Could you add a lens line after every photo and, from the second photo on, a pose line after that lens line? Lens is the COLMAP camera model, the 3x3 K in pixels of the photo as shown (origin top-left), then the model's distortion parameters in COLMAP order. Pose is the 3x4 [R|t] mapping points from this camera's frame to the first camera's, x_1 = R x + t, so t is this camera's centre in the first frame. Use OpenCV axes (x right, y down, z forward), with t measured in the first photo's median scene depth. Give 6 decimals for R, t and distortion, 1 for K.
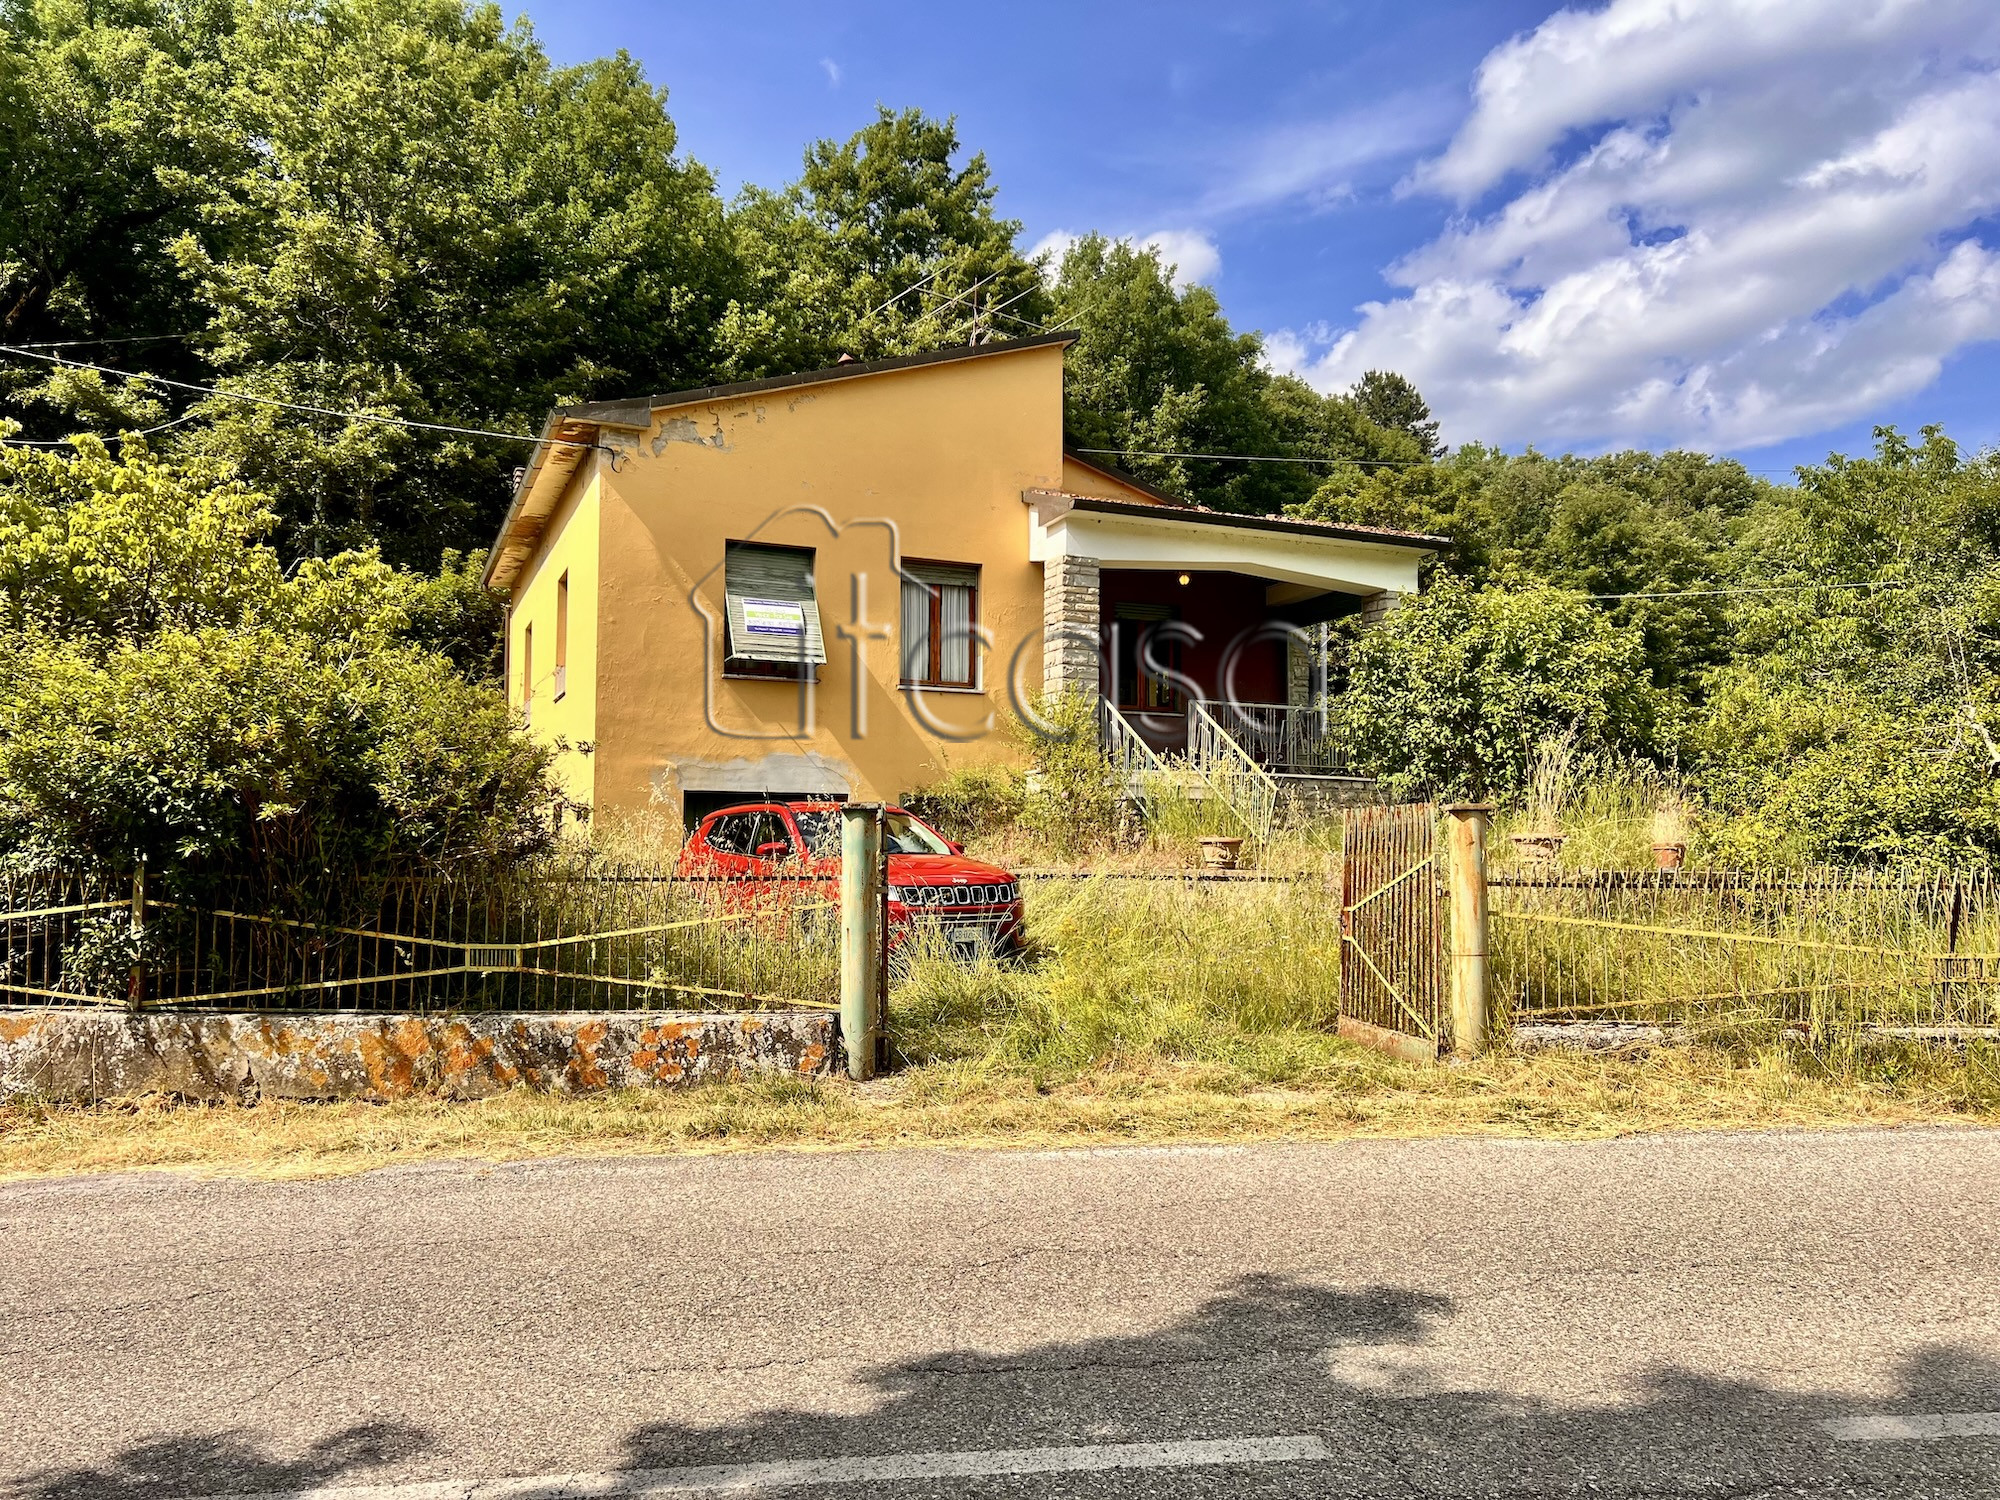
lens RADIAL K [[1510.4, 0, 992.1], [0, 1510.4, 756.9], [0, 0, 1]] dist [0.058110, -0.014414]
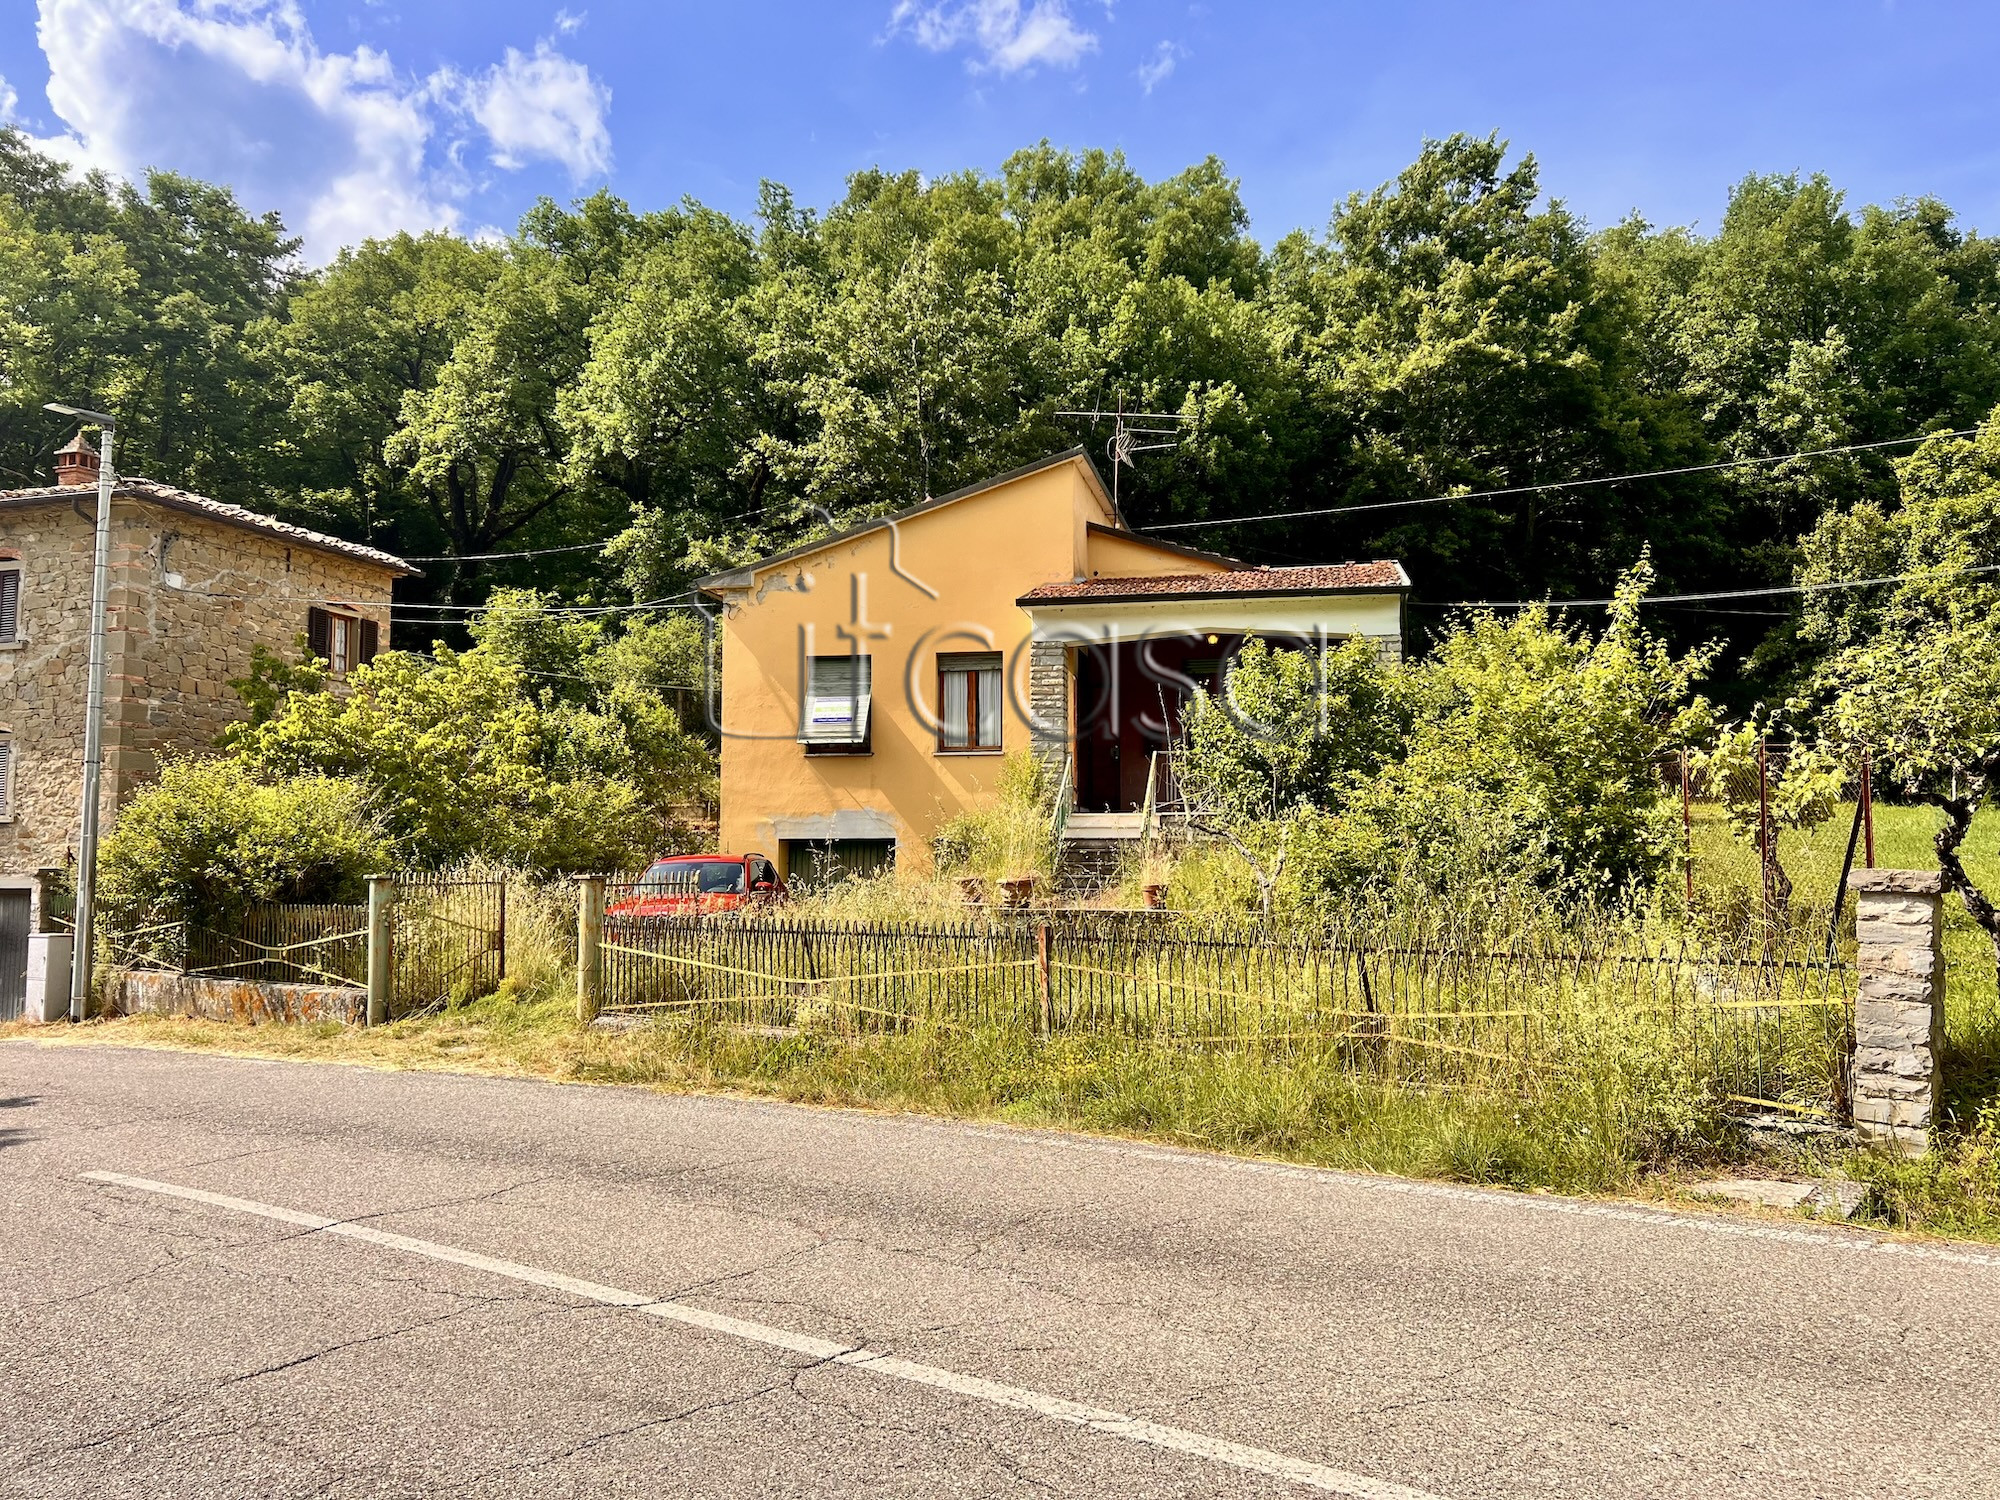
lens RADIAL K [[1510.4, 0, 1000.2], [0, 1510.4, 754.4], [0, 0, 1]] dist [0.058110, -0.014414]
pose [[0.813411, -0.044372, -0.579995, 0.736831], [0.043816, 0.998927, -0.014974, -0.024630], [0.580037, -0.013233, 0.814483, -0.024404]]
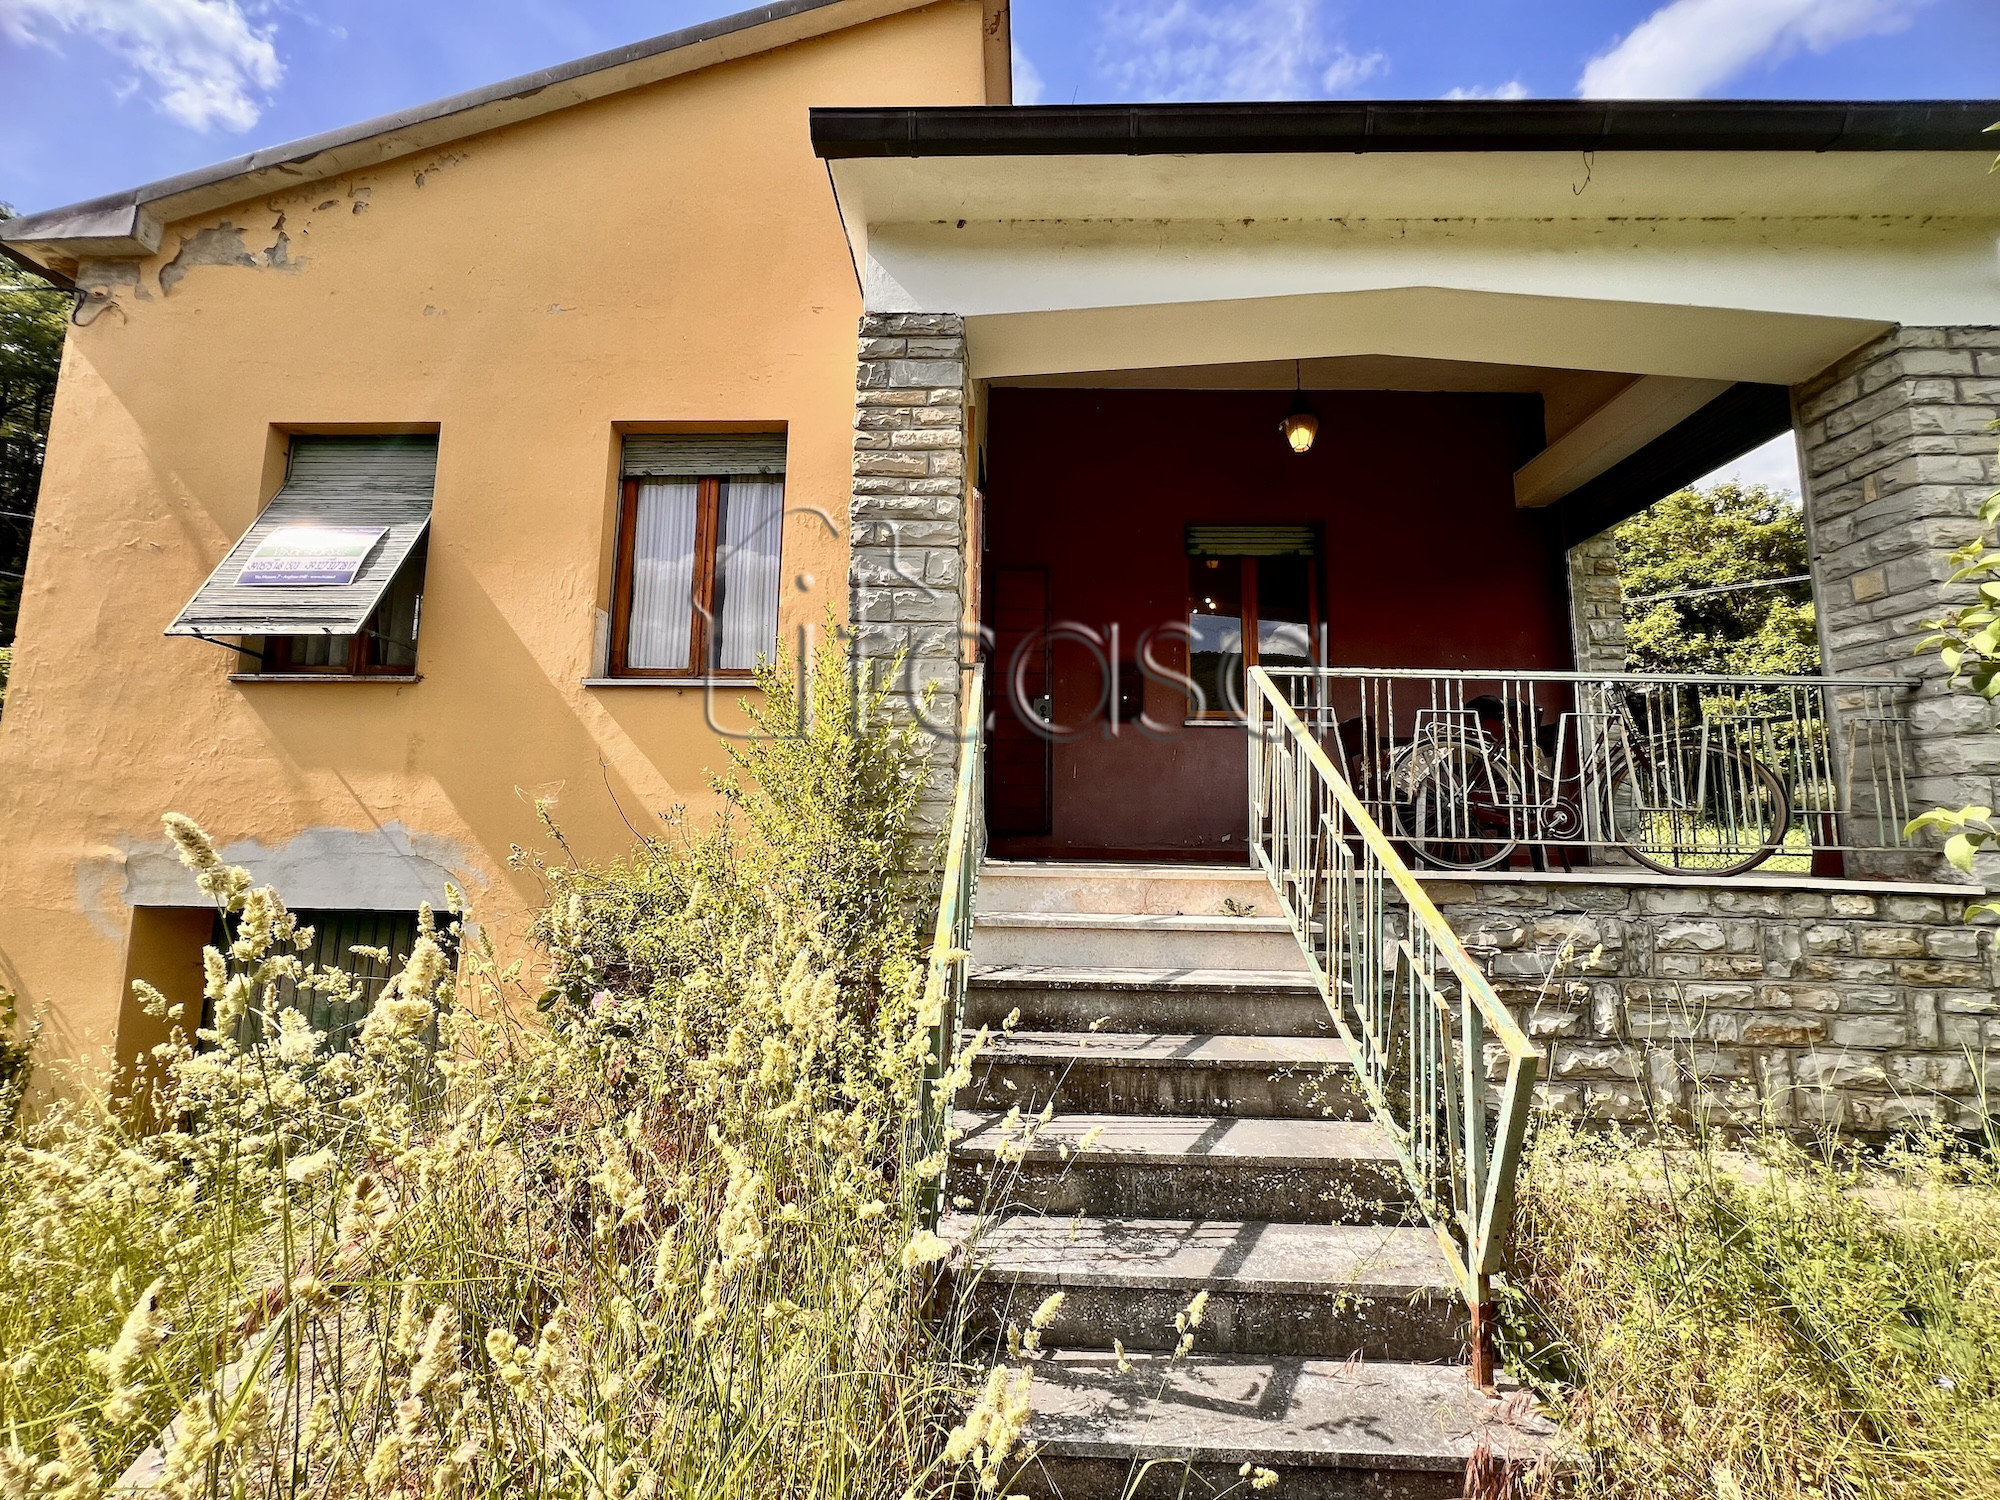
lens RADIAL K [[793.2, 0, 1001.1], [0, 793.2, 747.2], [0, 0, 1]] dist [-0.006915, 0.000245]
pose [[0.904420, -0.041436, -0.424627, 0.161711], [0.020784, 0.998370, -0.053155, -0.010123], [0.426138, 0.039249, 0.903807, 0.829741]]
